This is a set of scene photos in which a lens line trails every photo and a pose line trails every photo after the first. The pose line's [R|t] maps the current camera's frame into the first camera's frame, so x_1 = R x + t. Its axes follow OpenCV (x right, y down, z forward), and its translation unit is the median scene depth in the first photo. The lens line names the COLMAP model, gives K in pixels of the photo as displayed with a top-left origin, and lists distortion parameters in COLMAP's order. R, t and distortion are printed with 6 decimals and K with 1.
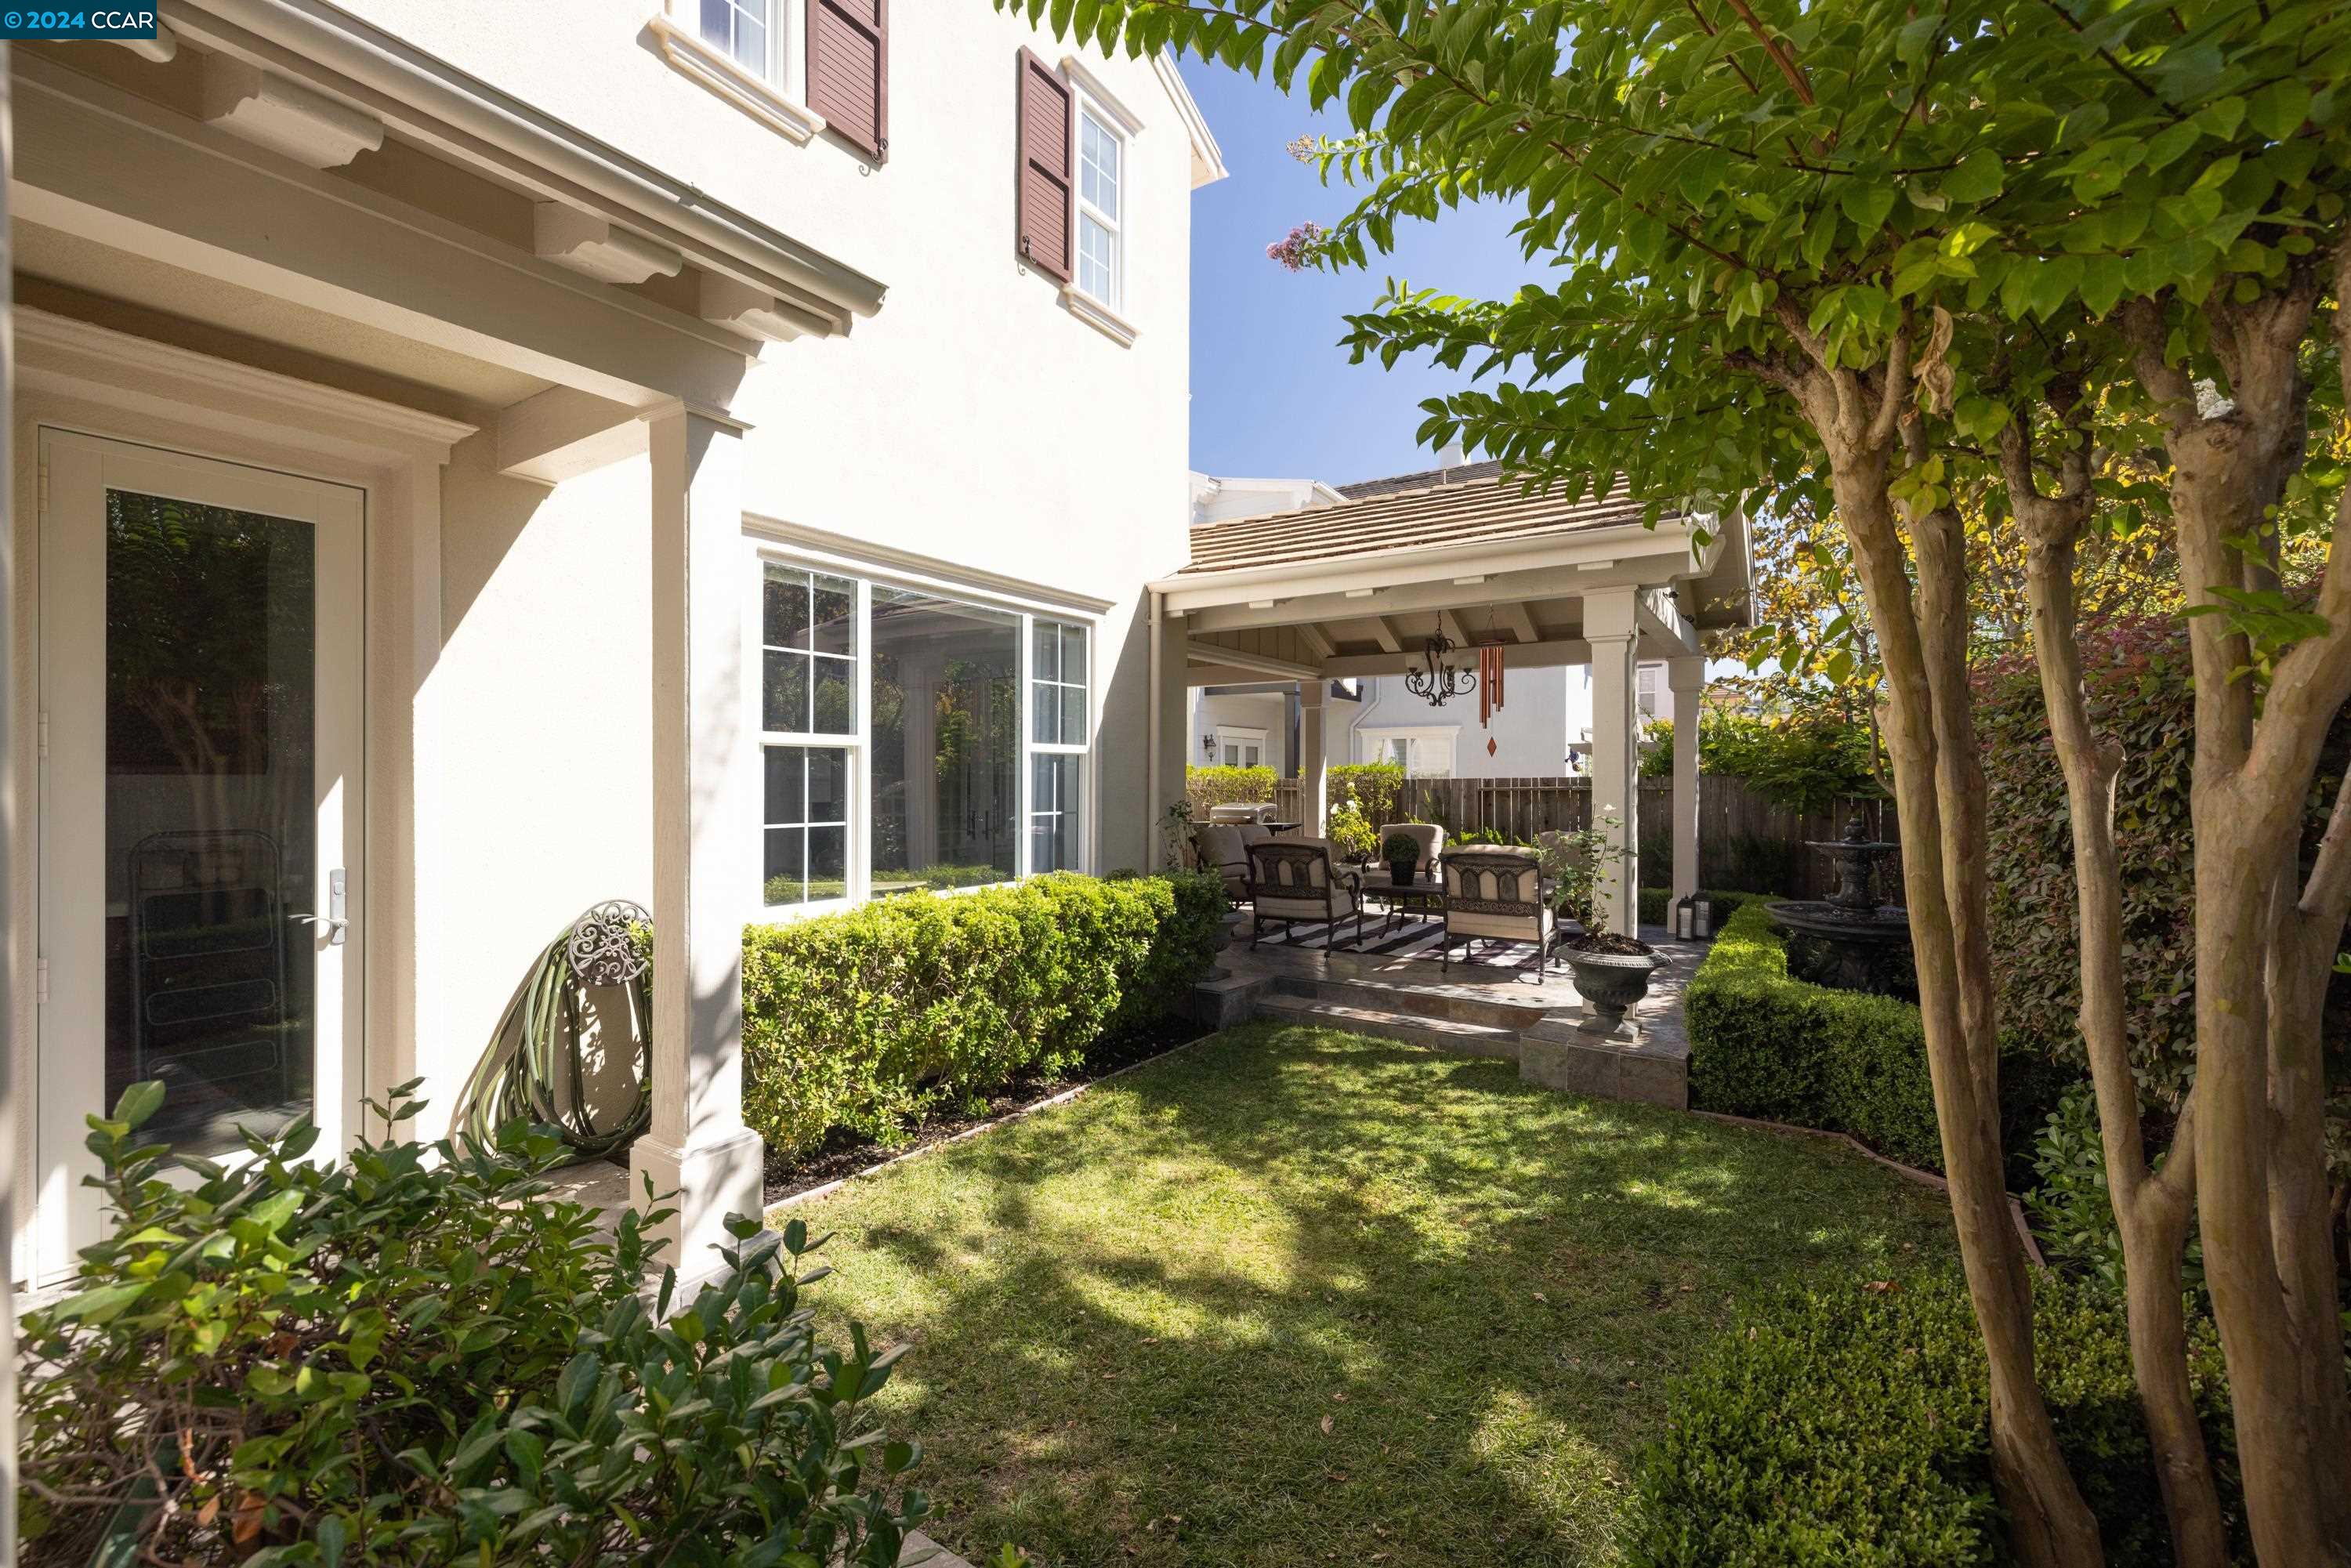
lens RADIAL K [[976.6, 0, 1170.4], [0, 976.6, 780.0], [0, 0, 1]] dist [0.002177, 0.000234]
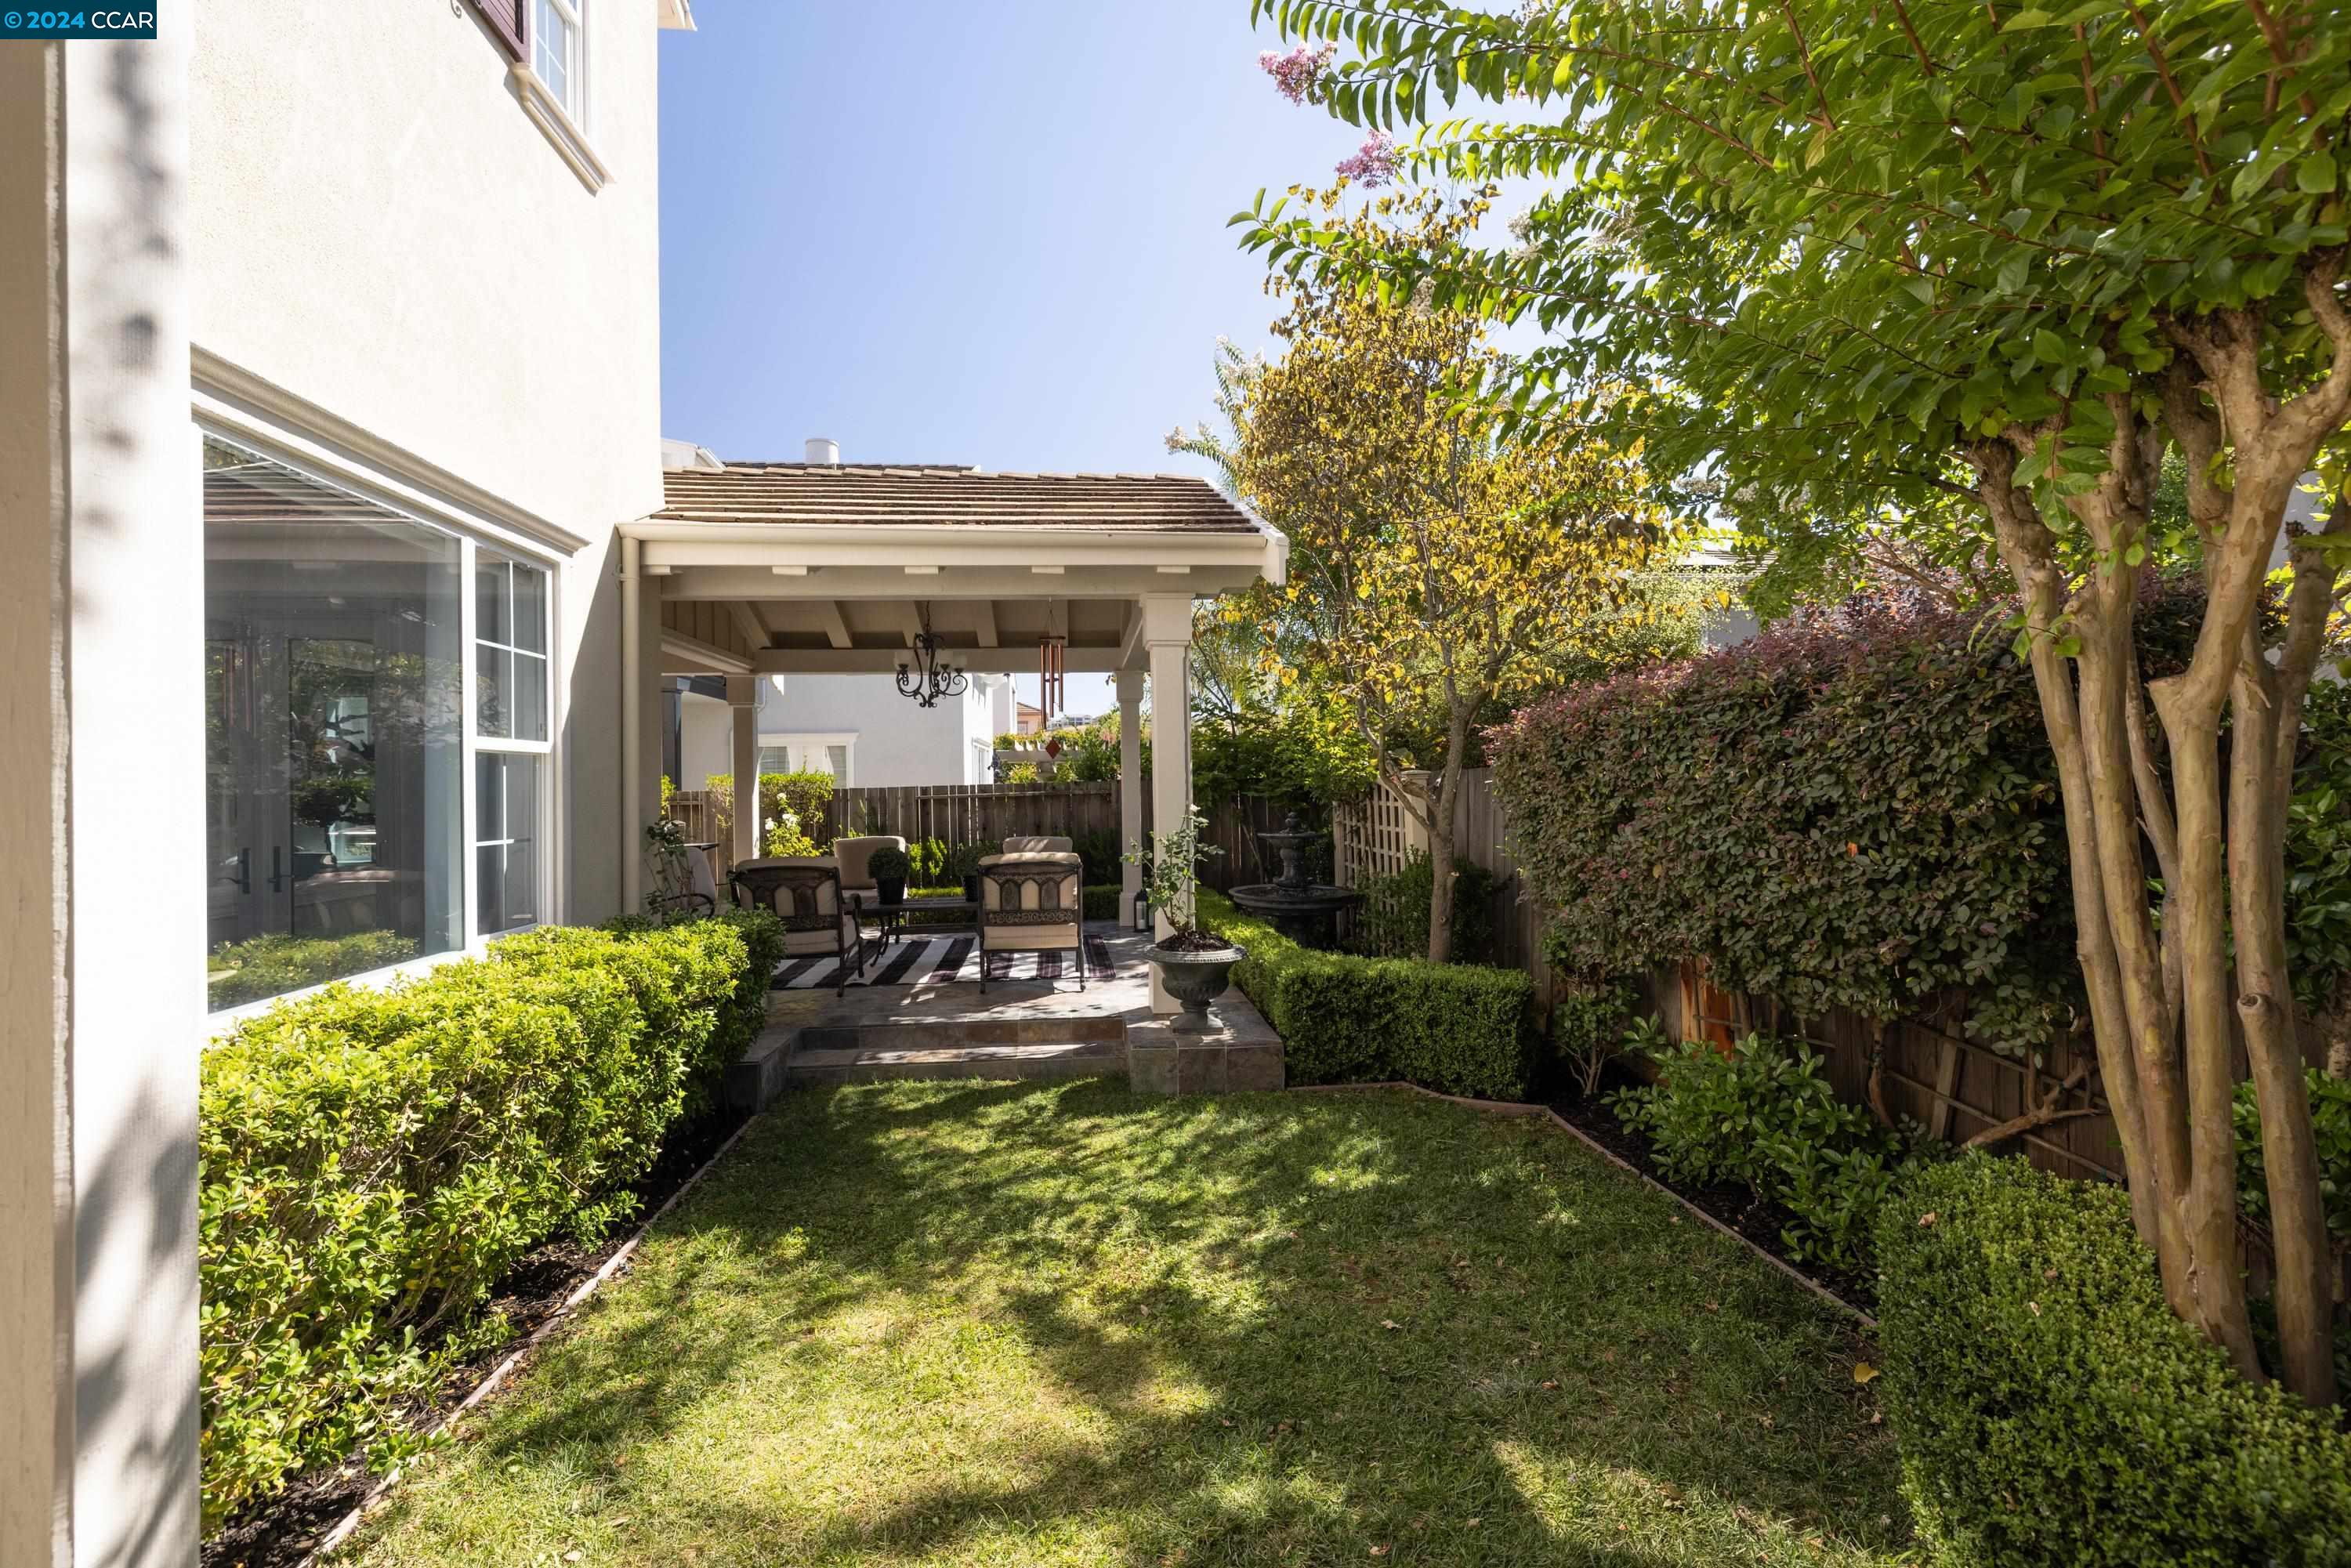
lens RADIAL K [[976.6, 0, 1174.9], [0, 976.6, 776.5], [0, 0, 1]] dist [0.002177, 0.000234]
pose [[0.783293, -0.010583, 0.621562, -0.205797], [0.020414, 0.999754, -0.008704, 0.004982], [-0.621317, 0.019506, 0.783316, 0.222271]]
